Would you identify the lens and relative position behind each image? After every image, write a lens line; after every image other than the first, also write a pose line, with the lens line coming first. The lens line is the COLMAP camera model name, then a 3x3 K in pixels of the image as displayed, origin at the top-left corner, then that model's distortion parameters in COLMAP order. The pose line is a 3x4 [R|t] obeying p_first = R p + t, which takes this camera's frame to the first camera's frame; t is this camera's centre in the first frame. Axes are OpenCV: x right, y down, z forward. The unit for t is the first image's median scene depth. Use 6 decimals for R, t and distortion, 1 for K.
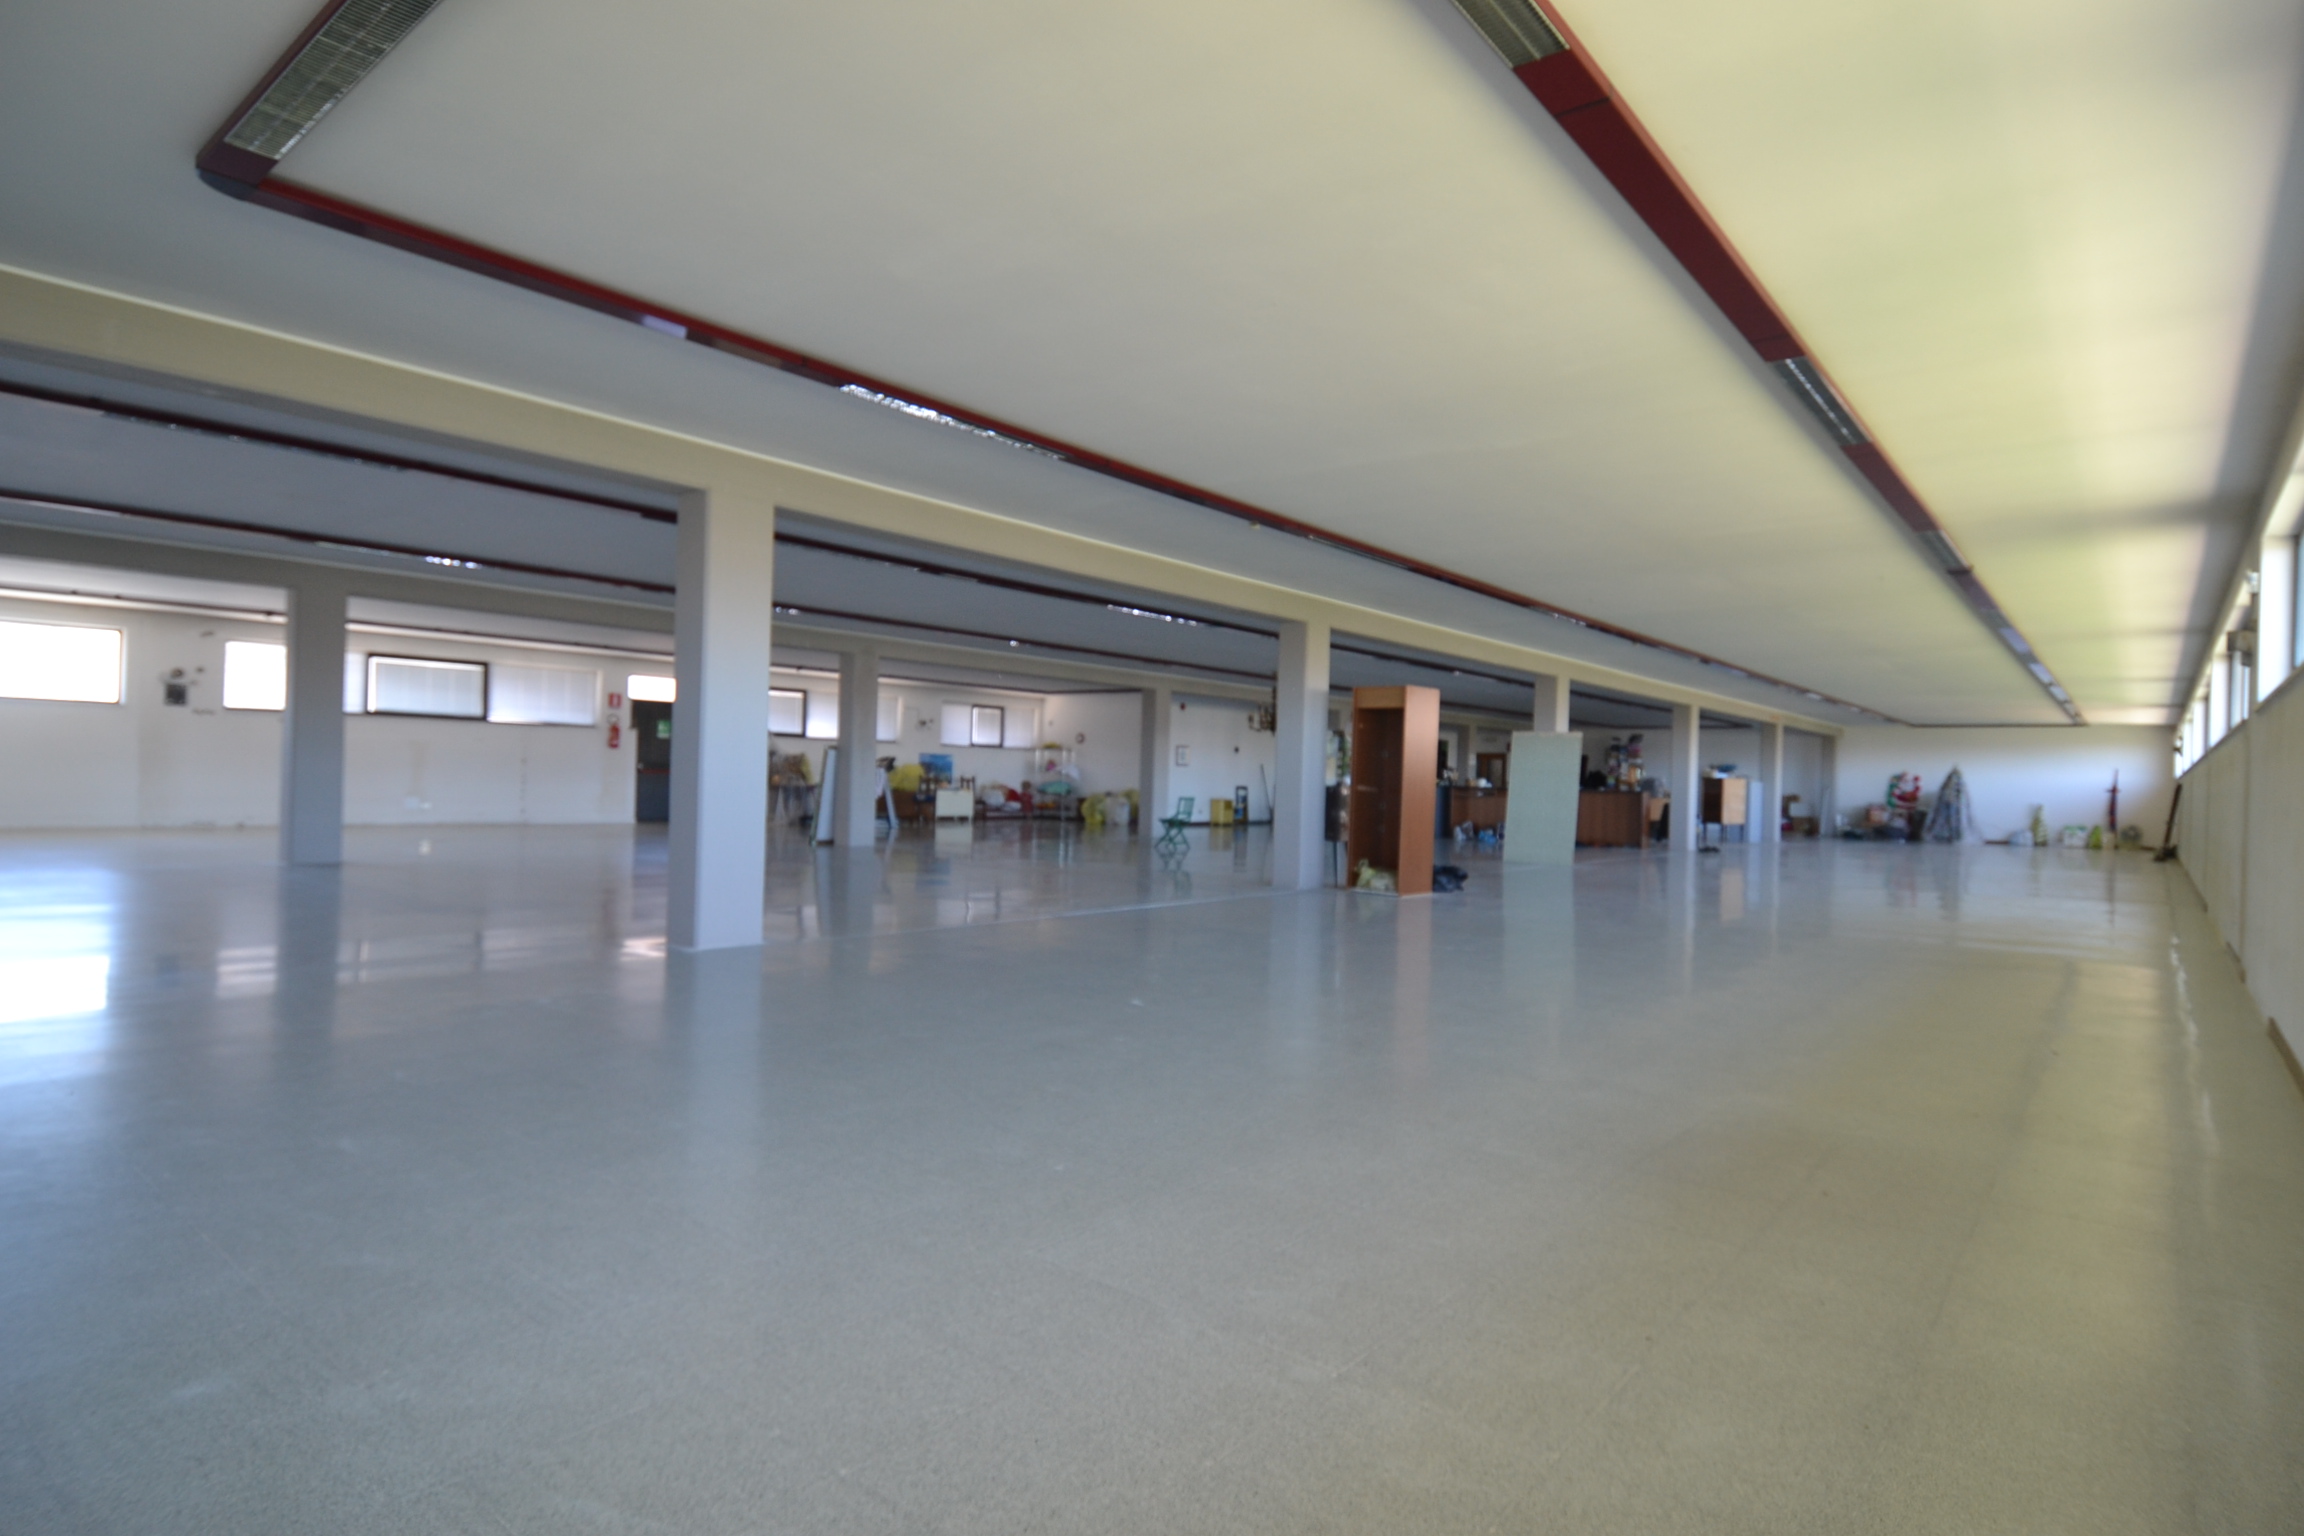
lens RADIAL K [[1213.7, 0, 1152.0], [0, 1213.7, 768.0], [0, 0, 1]] dist [-0.000057, 0.000028]
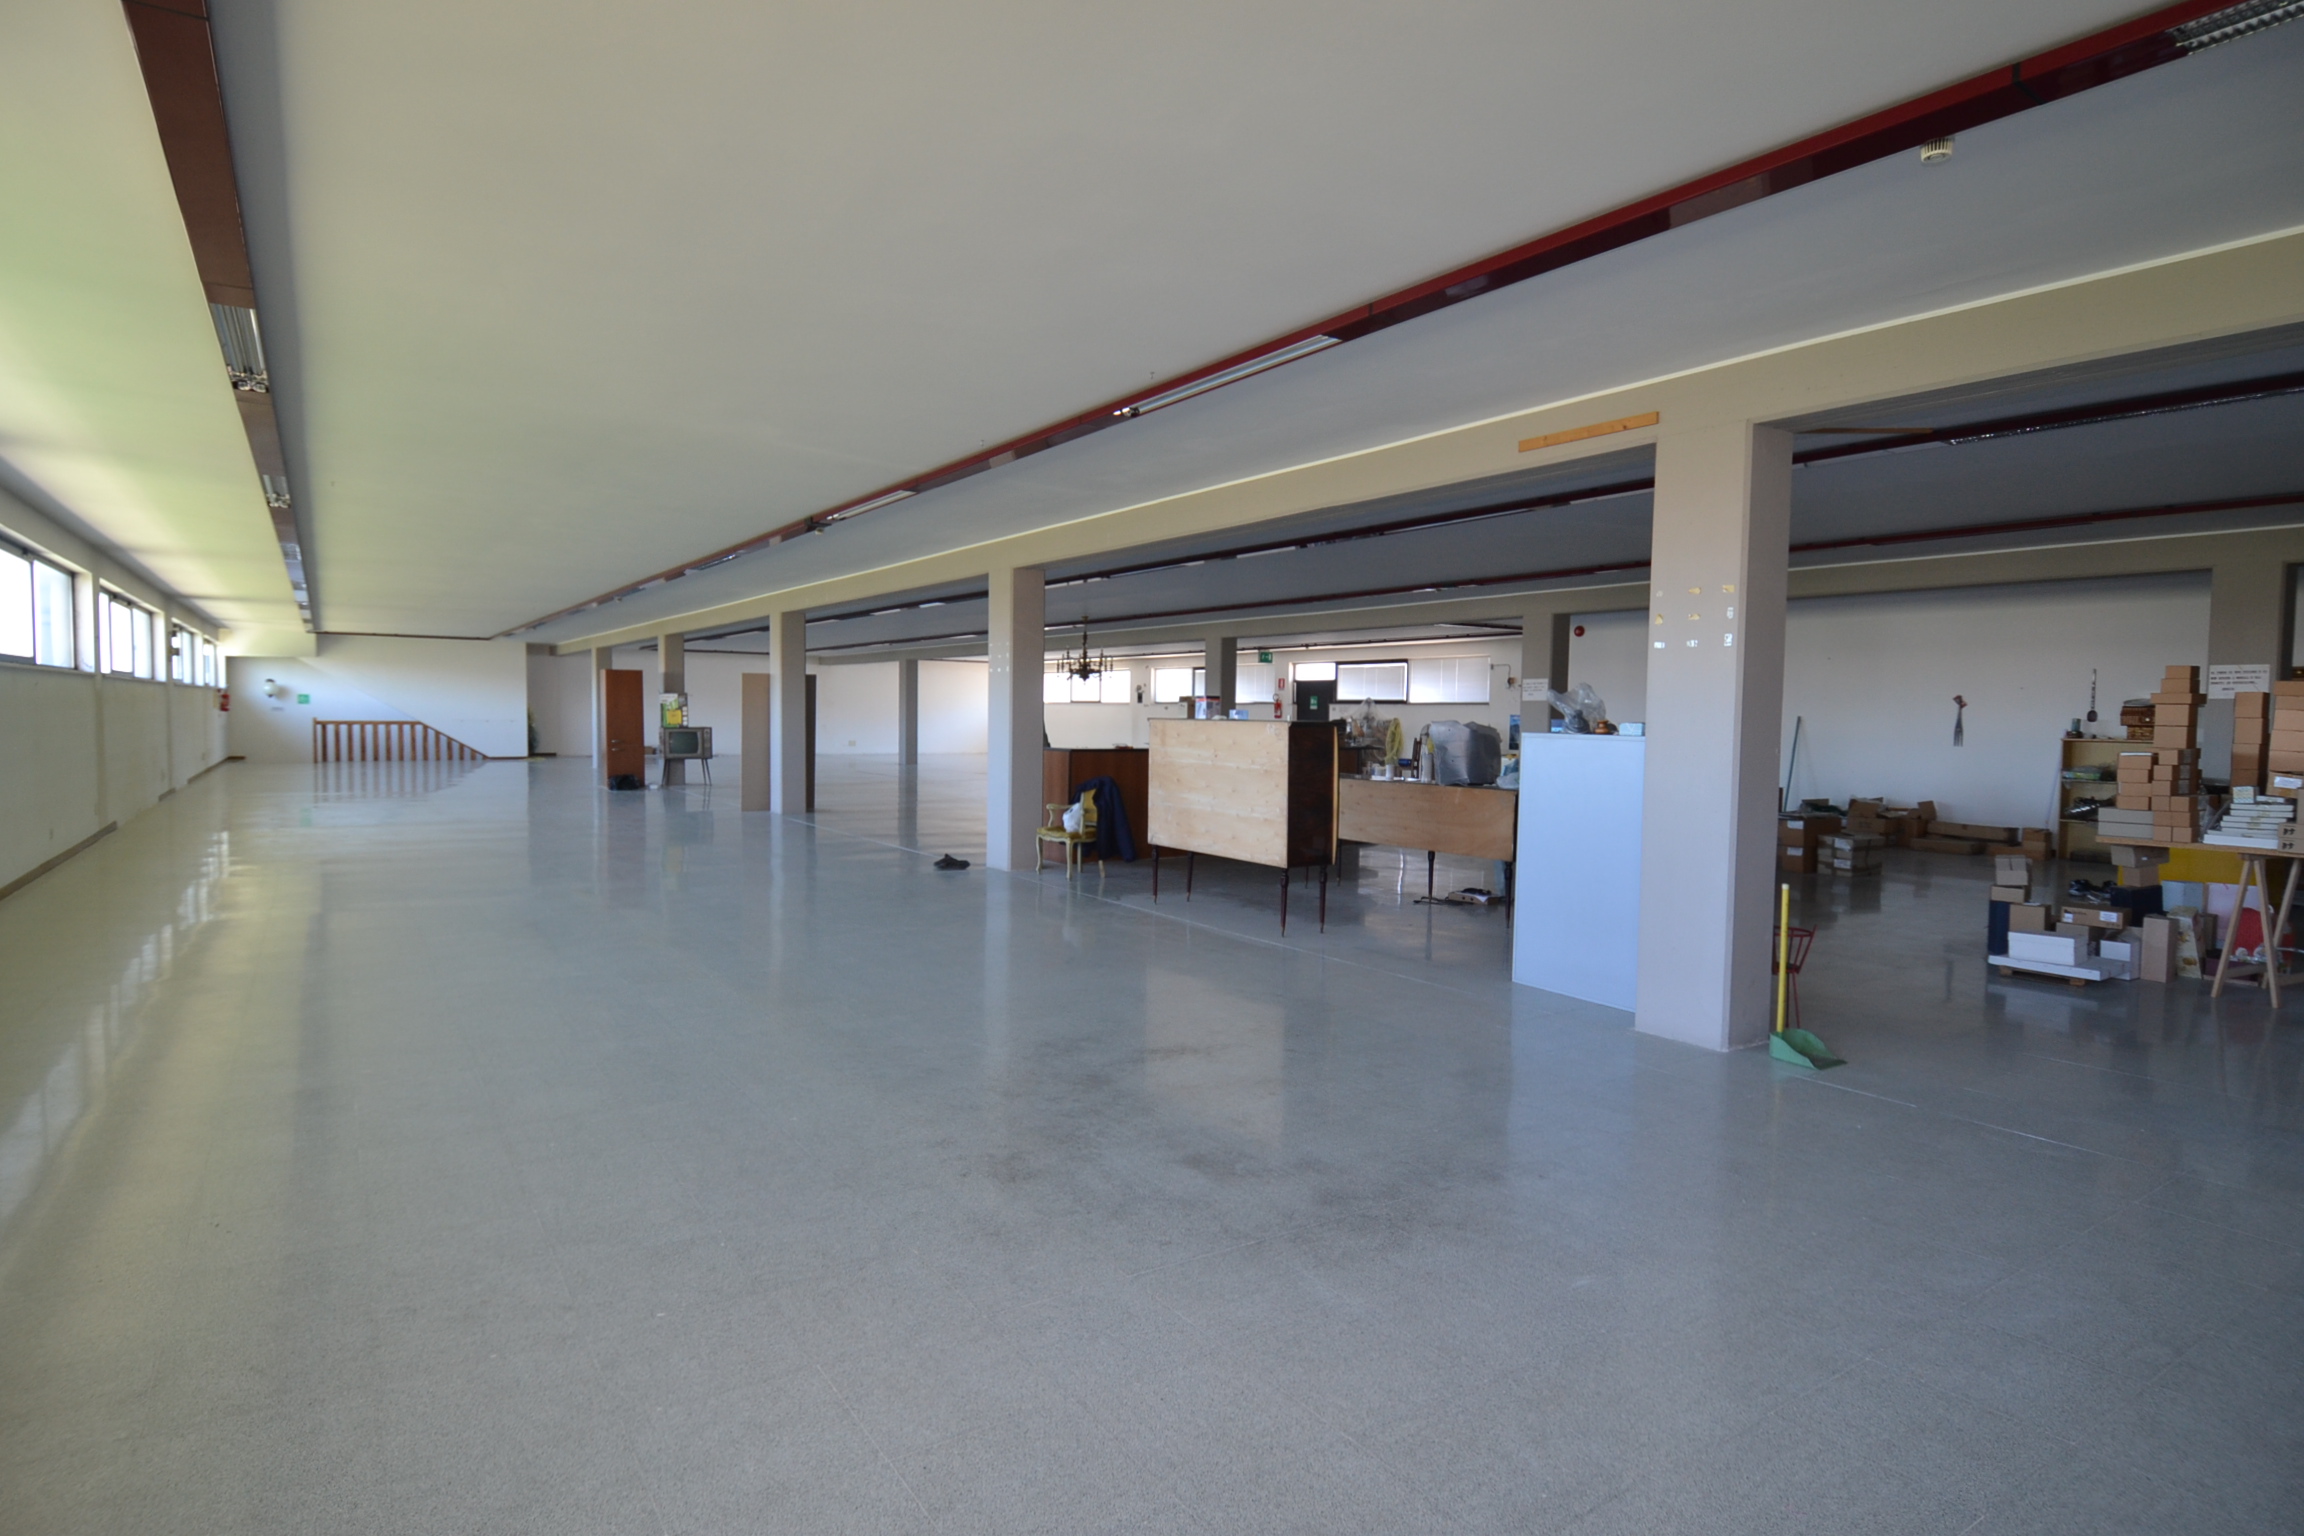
lens RADIAL K [[1213.7, 0, 1152.0], [0, 1213.7, 768.0], [0, 0, 1]] dist [-0.000057, 0.000028]
pose [[-0.282021, 0.013914, -0.959307, 0.962012], [-0.014840, 0.999712, 0.018862, 0.016859], [0.959293, 0.019555, -0.281734, 1.299817]]
